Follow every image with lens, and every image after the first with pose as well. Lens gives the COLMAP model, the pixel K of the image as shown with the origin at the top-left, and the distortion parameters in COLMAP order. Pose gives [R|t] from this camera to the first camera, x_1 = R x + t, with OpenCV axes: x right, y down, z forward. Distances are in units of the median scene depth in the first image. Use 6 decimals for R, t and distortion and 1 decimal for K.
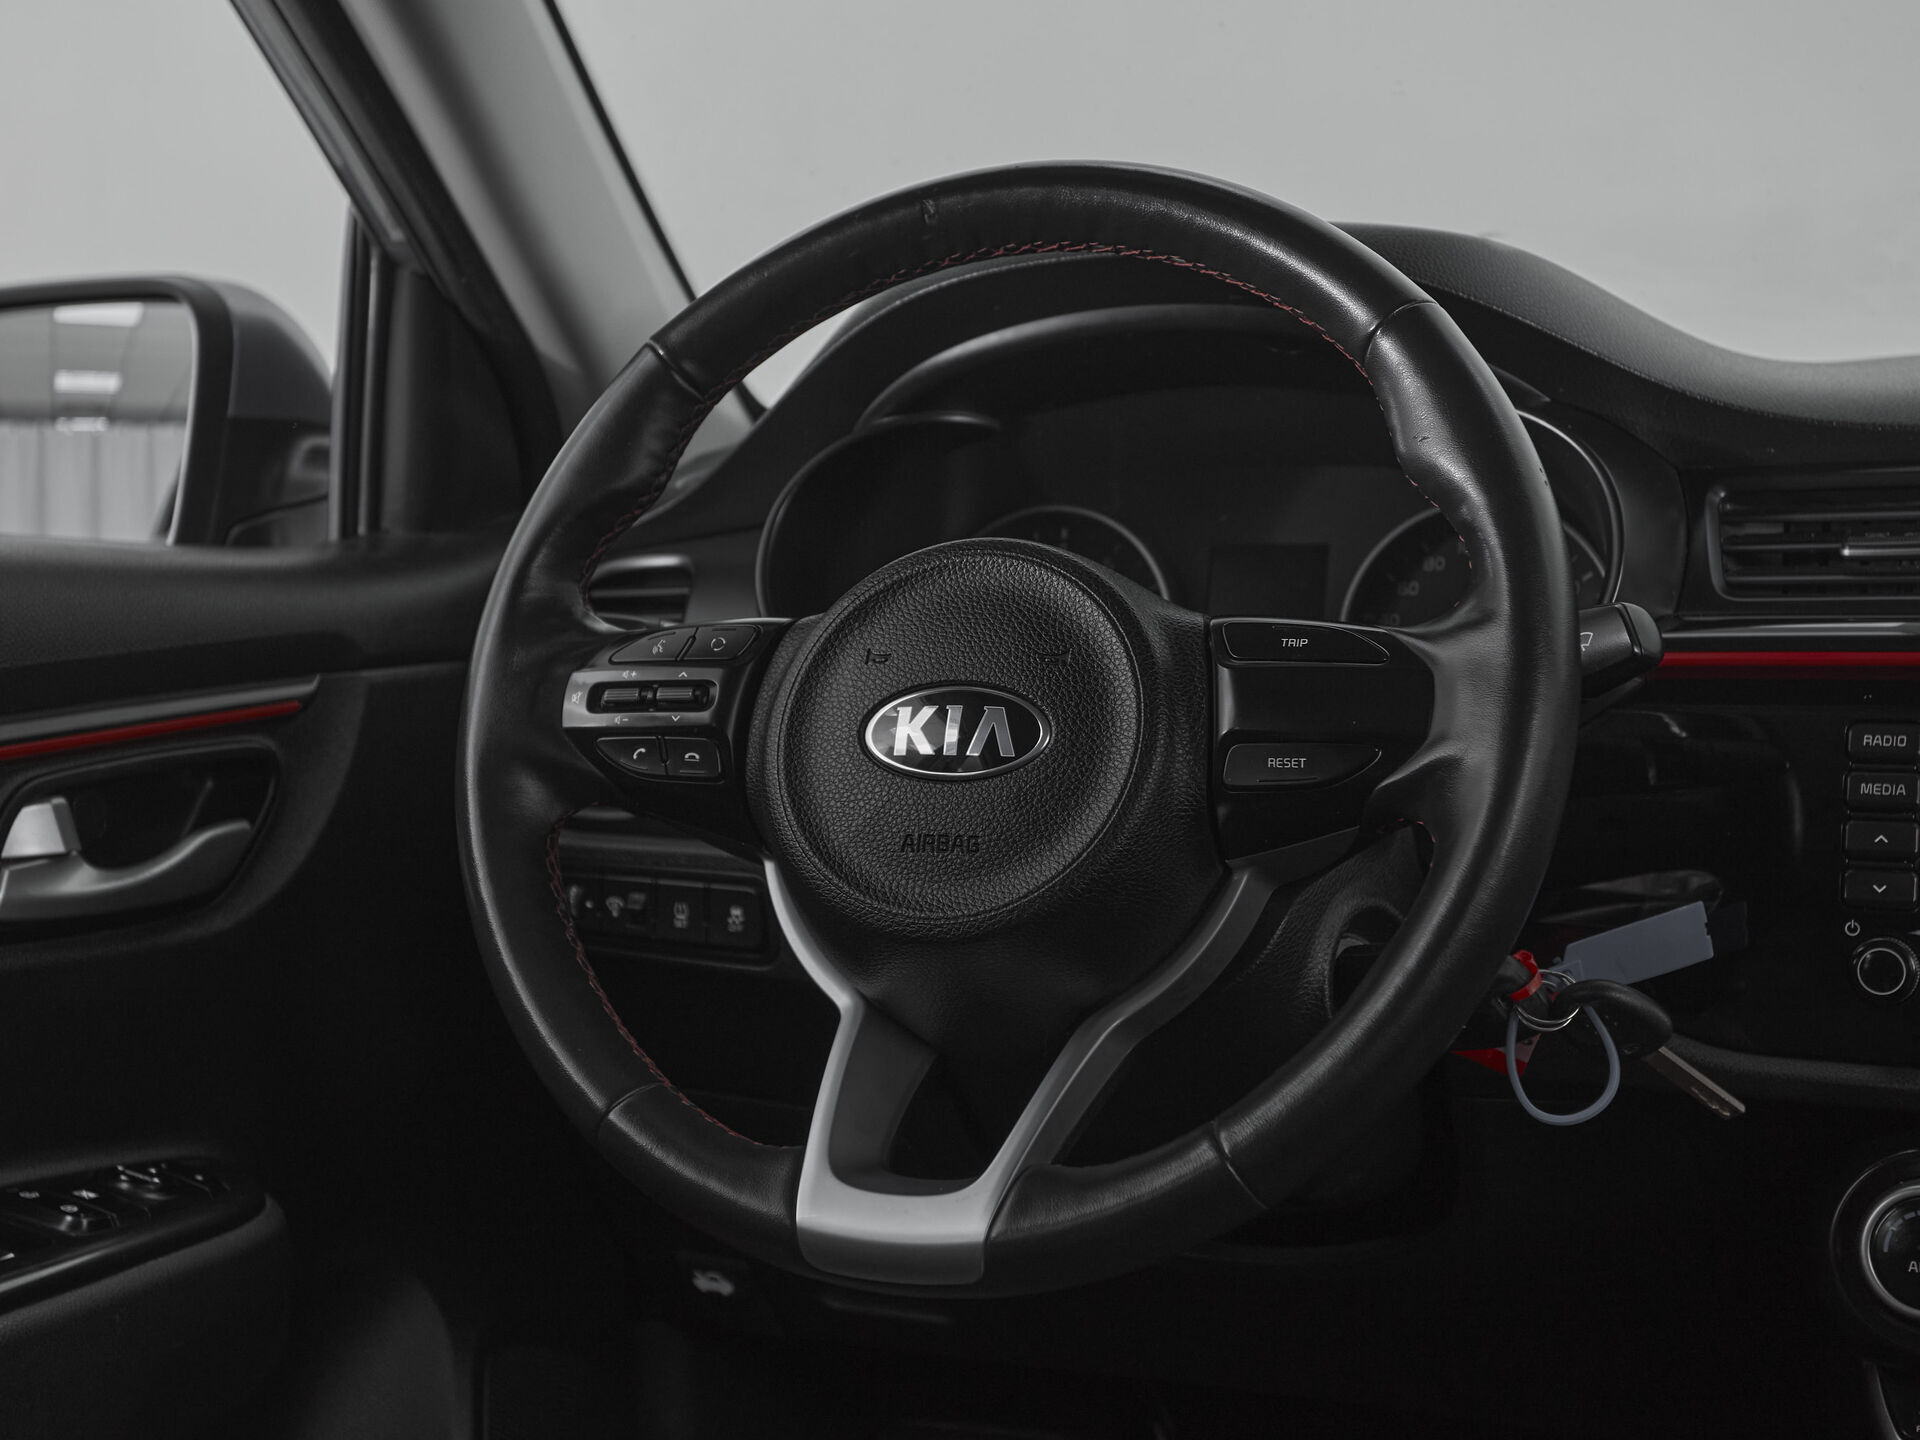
lens RADIAL K [[2867.9, 0, 957.4], [0, 2867.9, 686.8], [0, 0, 1]] dist [0.035747, 0.000000]
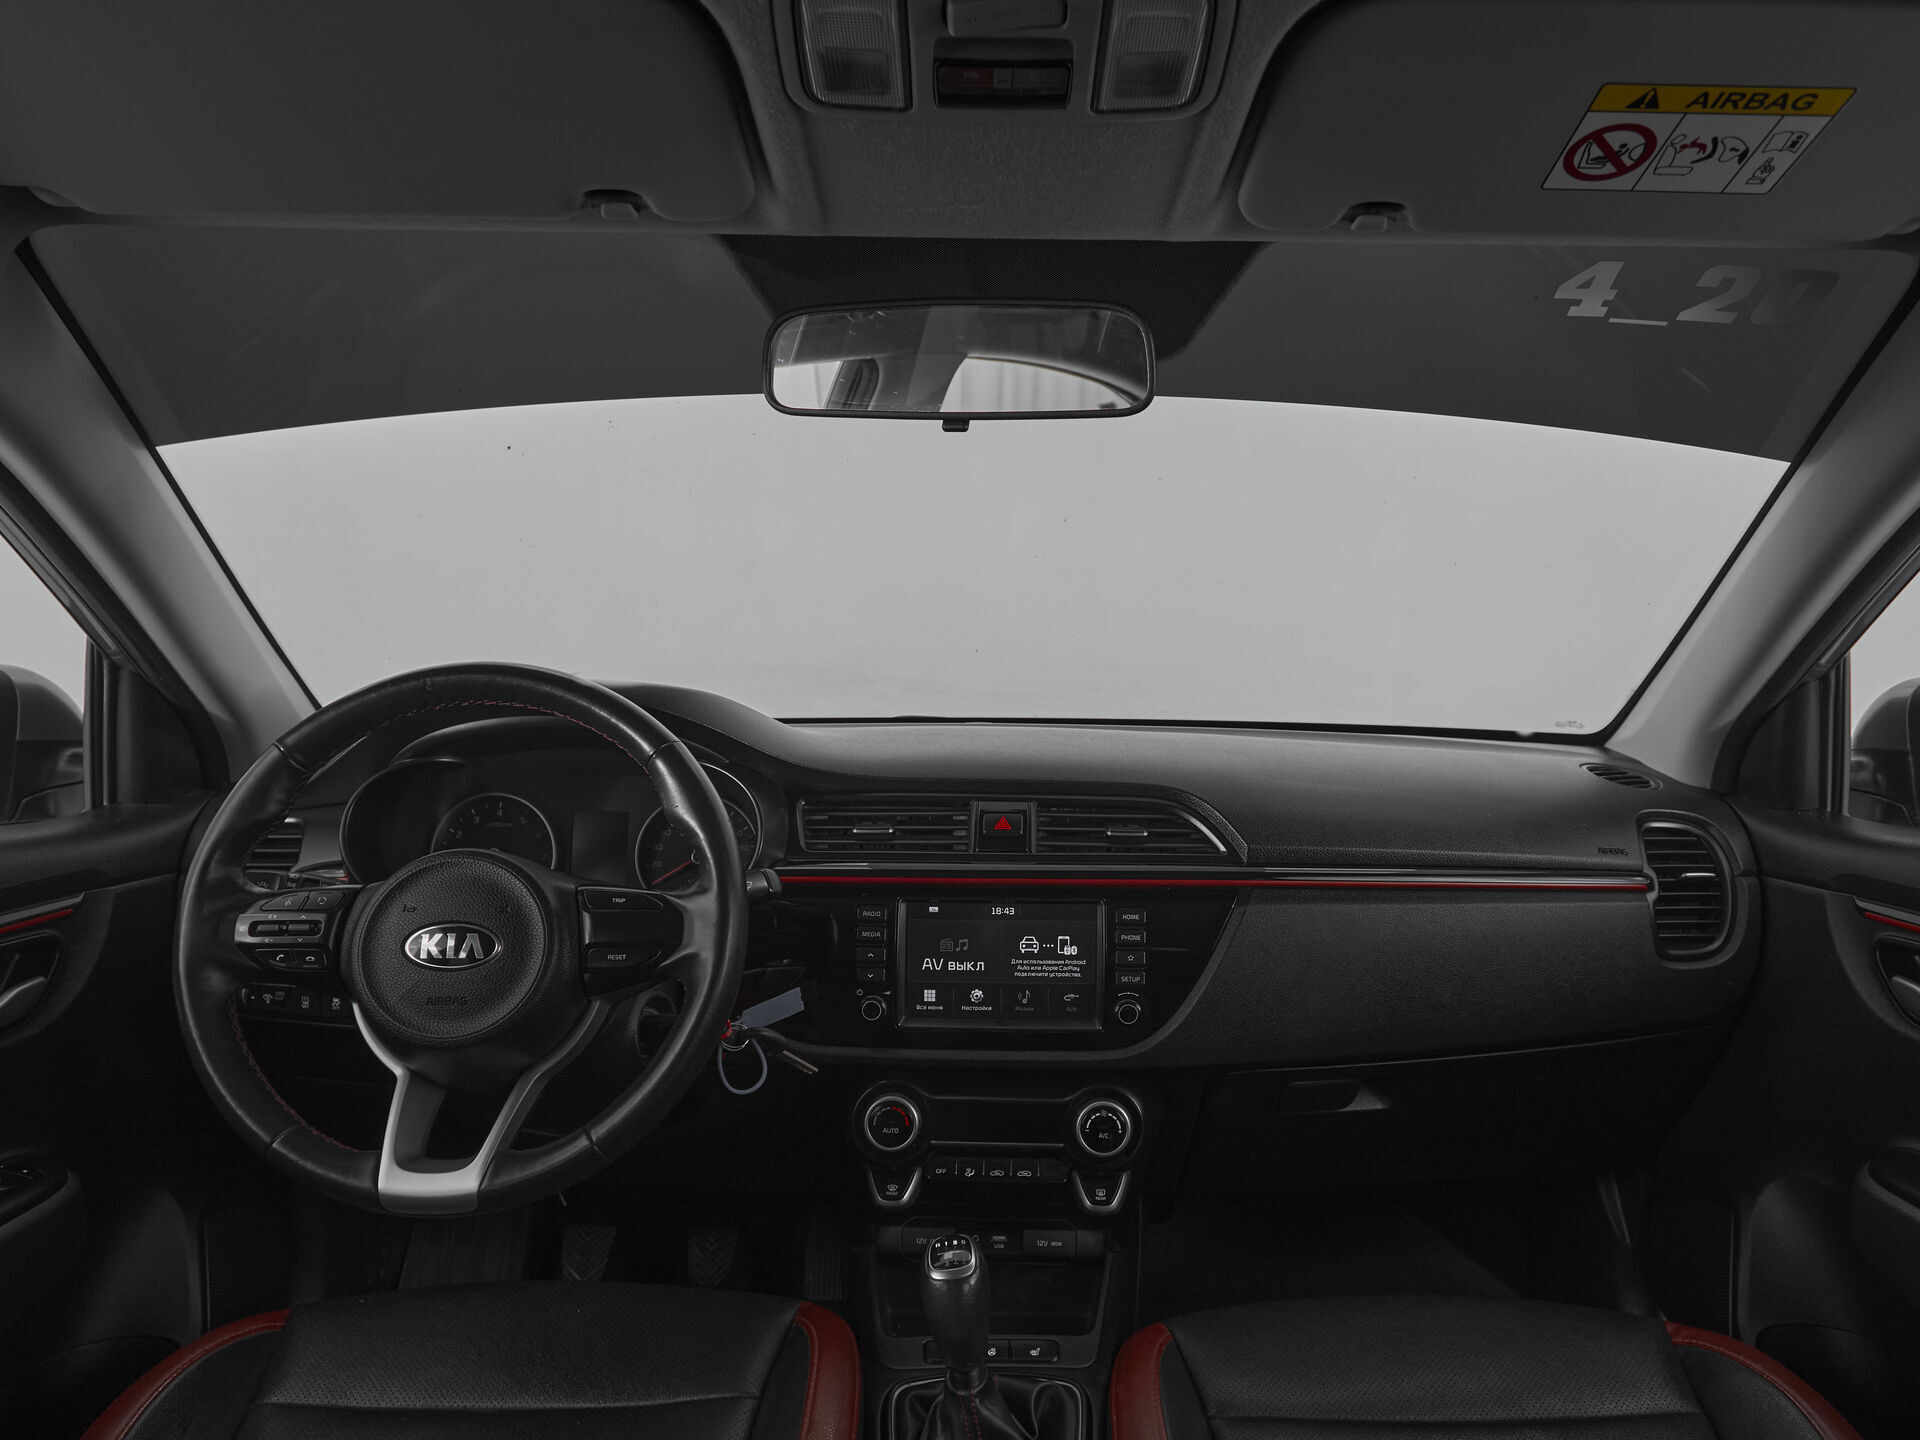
lens RADIAL K [[1233.7, 0, 975.0], [0, 1233.7, 863.7], [0, 0, 1]] dist [0.002488, -0.002994]
pose [[0.917875, -0.035500, 0.395279, -0.004434], [0.003421, 0.996662, 0.081566, -0.112561], [-0.396855, -0.073515, 0.914932, 0.028520]]
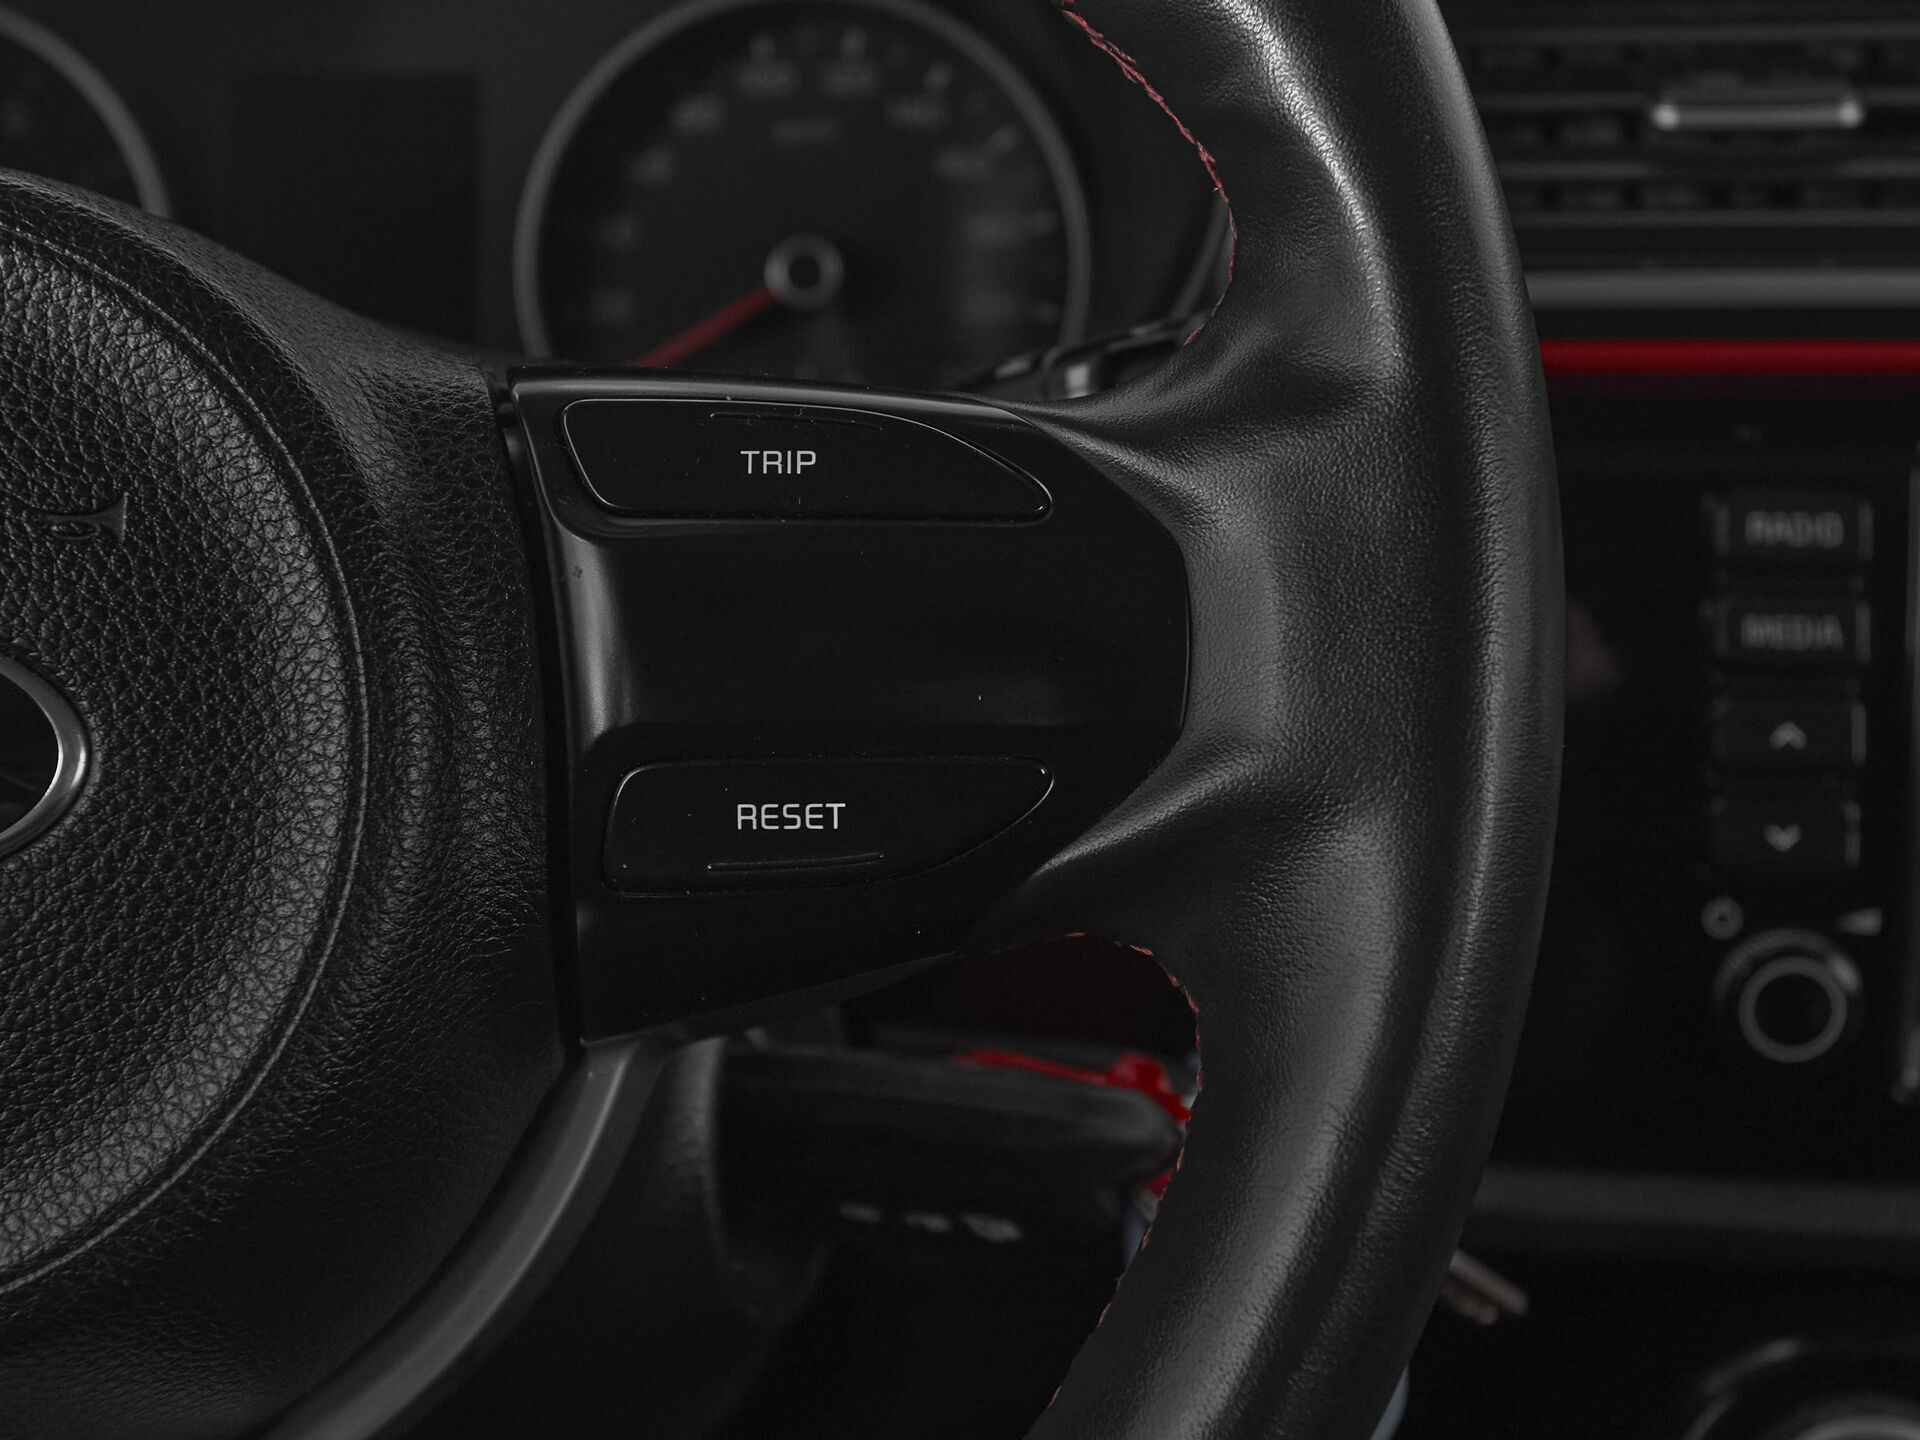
lens RADIAL K [[3193.0, 0, 808.5], [0, 3193.0, 766.4], [0, 0, 1]] dist [-0.073959, 0.000000]
pose [[0.938274, -0.083774, 0.335593, -0.013708], [0.015987, 0.979694, 0.199862, -0.053968], [-0.345522, -0.182160, 0.920561, 0.593462]]
